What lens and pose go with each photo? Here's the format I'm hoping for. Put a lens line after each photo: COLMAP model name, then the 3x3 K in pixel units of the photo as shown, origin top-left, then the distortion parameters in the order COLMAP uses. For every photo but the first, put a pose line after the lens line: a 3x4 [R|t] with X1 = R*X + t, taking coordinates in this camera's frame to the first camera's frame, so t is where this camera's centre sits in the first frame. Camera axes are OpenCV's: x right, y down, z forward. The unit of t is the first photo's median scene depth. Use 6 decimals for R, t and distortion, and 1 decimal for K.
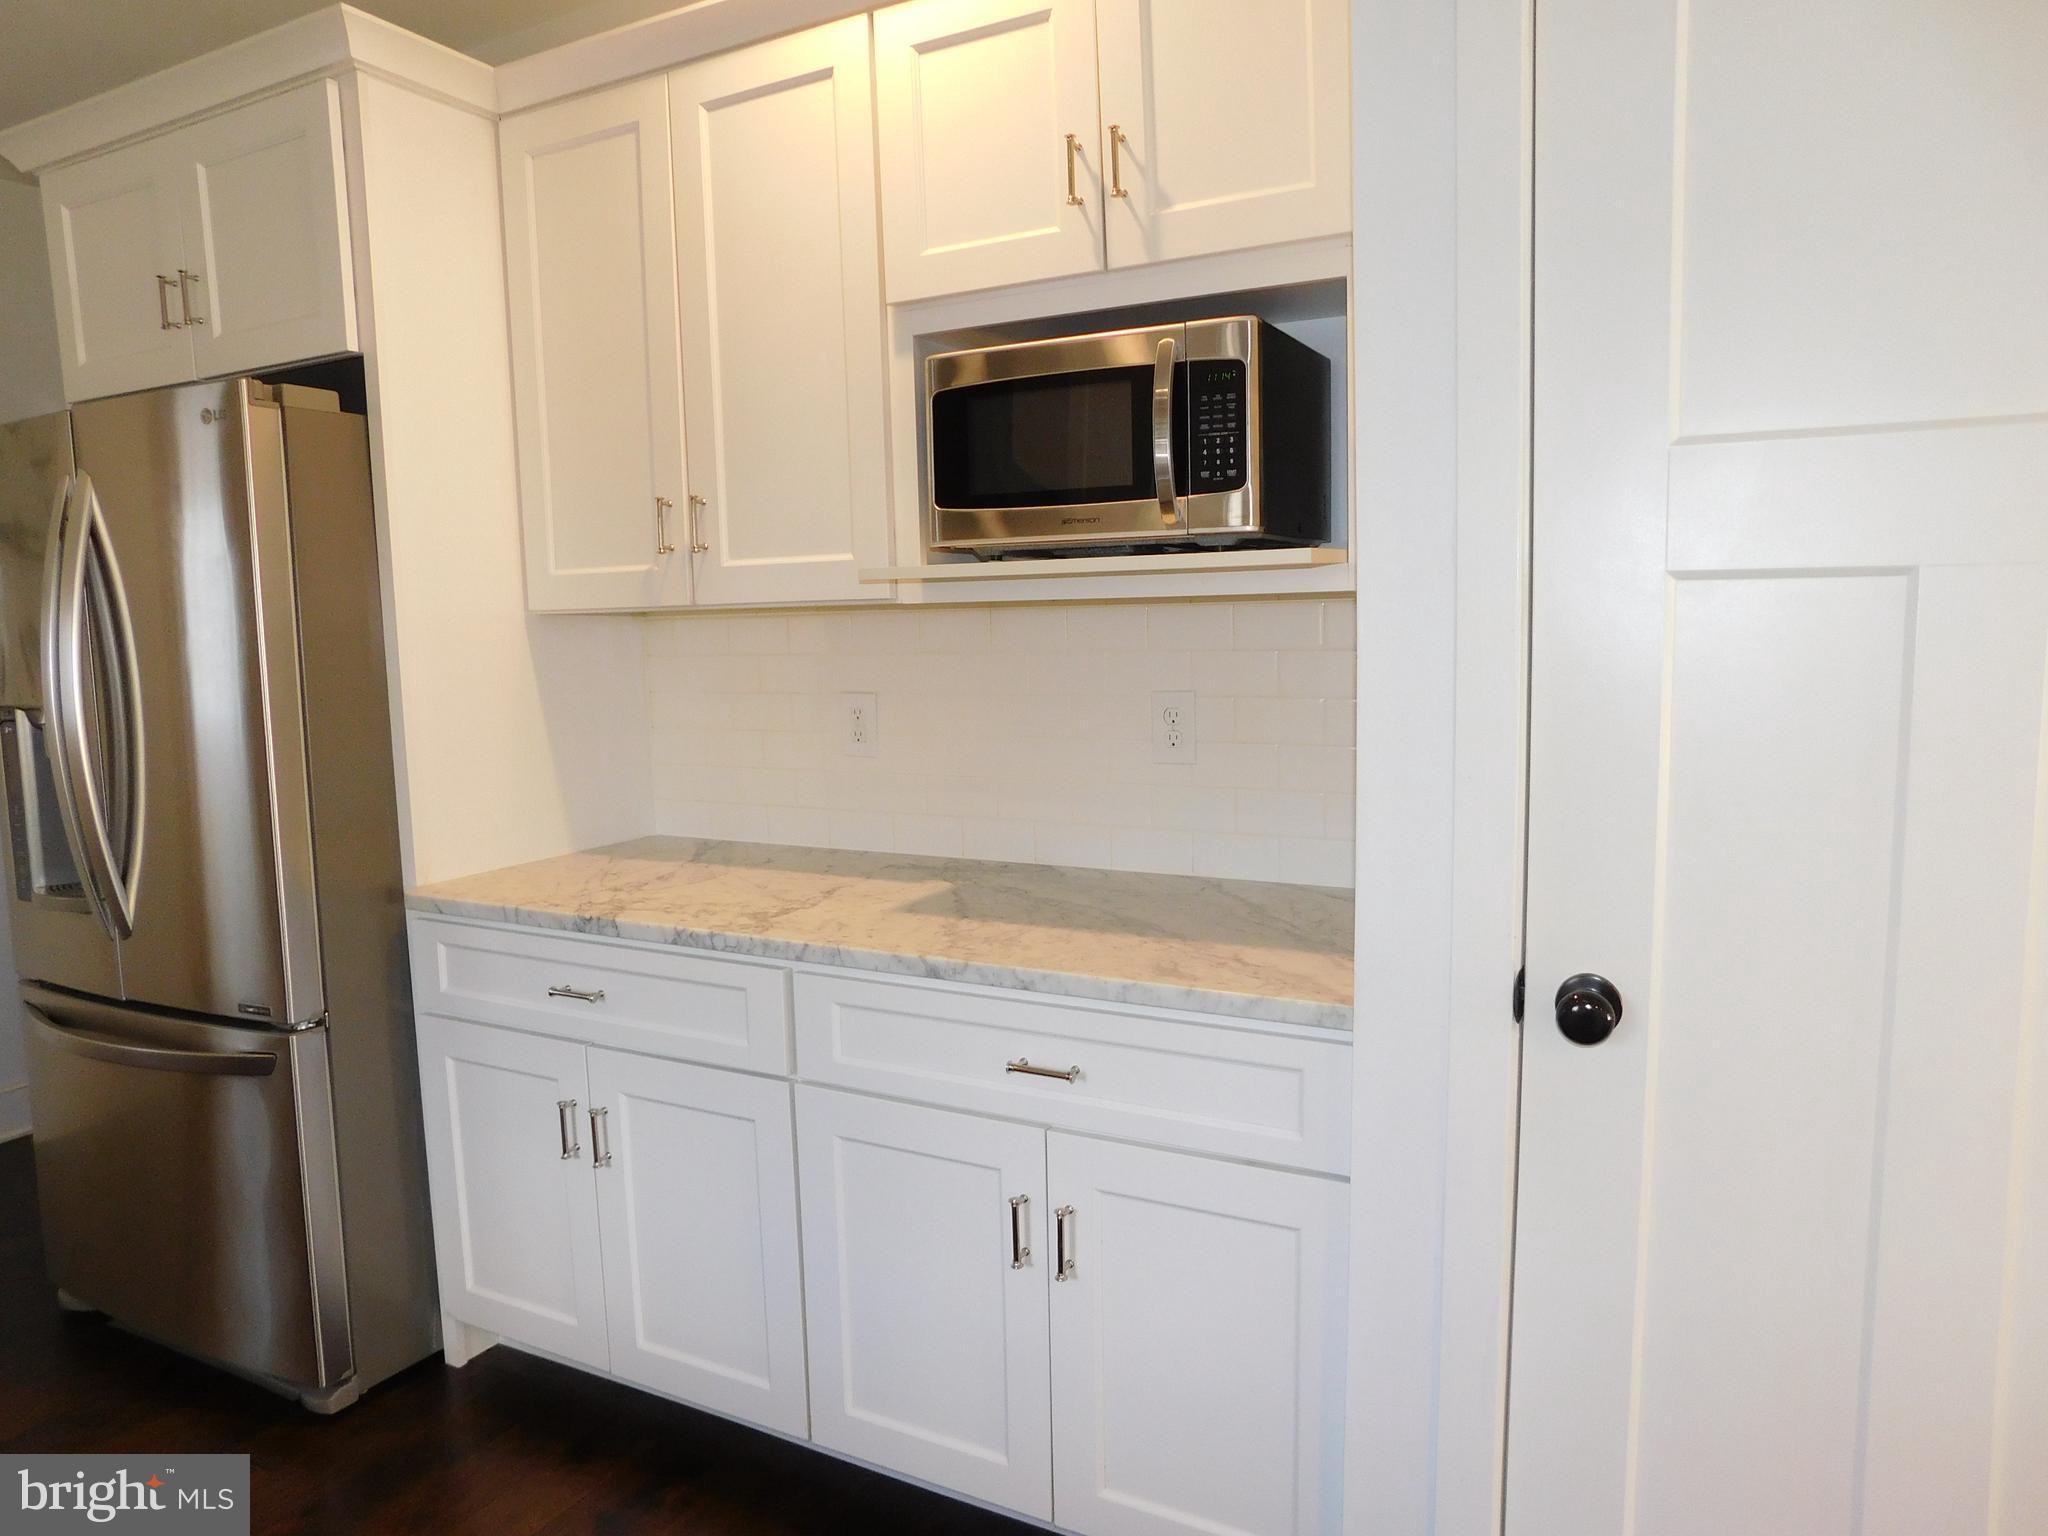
lens RADIAL K [[1359.1, 0, 1024.0], [0, 1359.1, 768.0], [0, 0, 1]] dist [-0.079013, 0.059765]
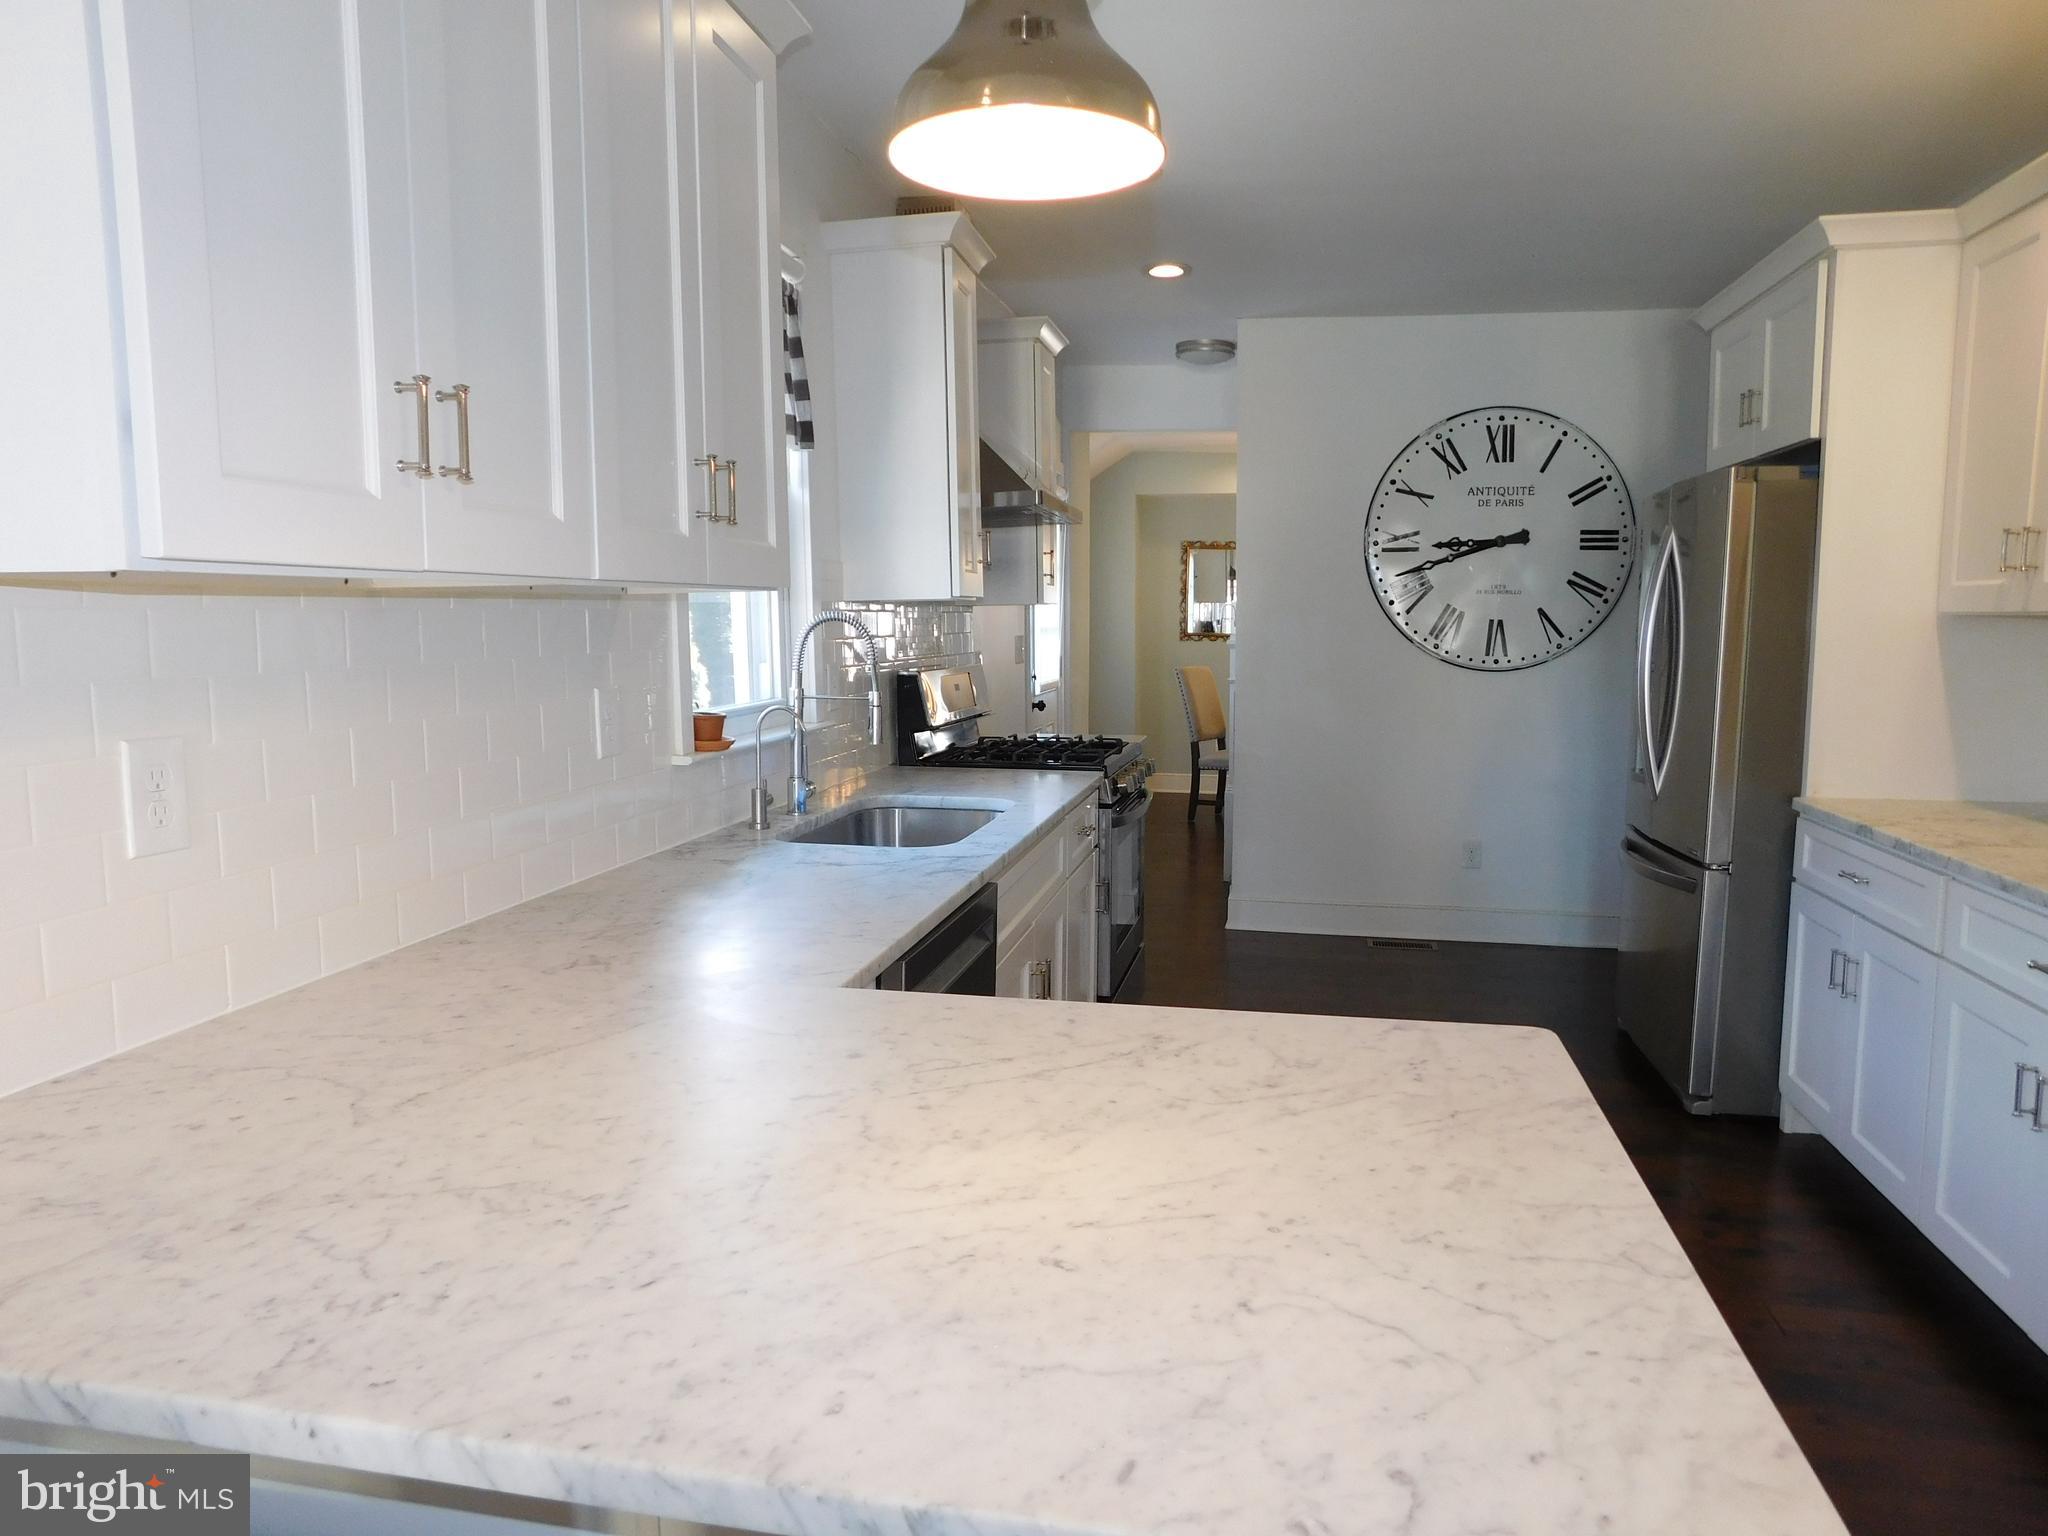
lens RADIAL K [[1359.1, 0, 1024.0], [0, 1359.1, 768.0], [0, 0, 1]] dist [-0.079013, 0.059765]
pose [[0.292662, 0.131608, -0.947116, 0.690496], [-0.114397, 0.988188, 0.101967, 0.006581], [0.949348, 0.078505, 0.304261, -0.273241]]
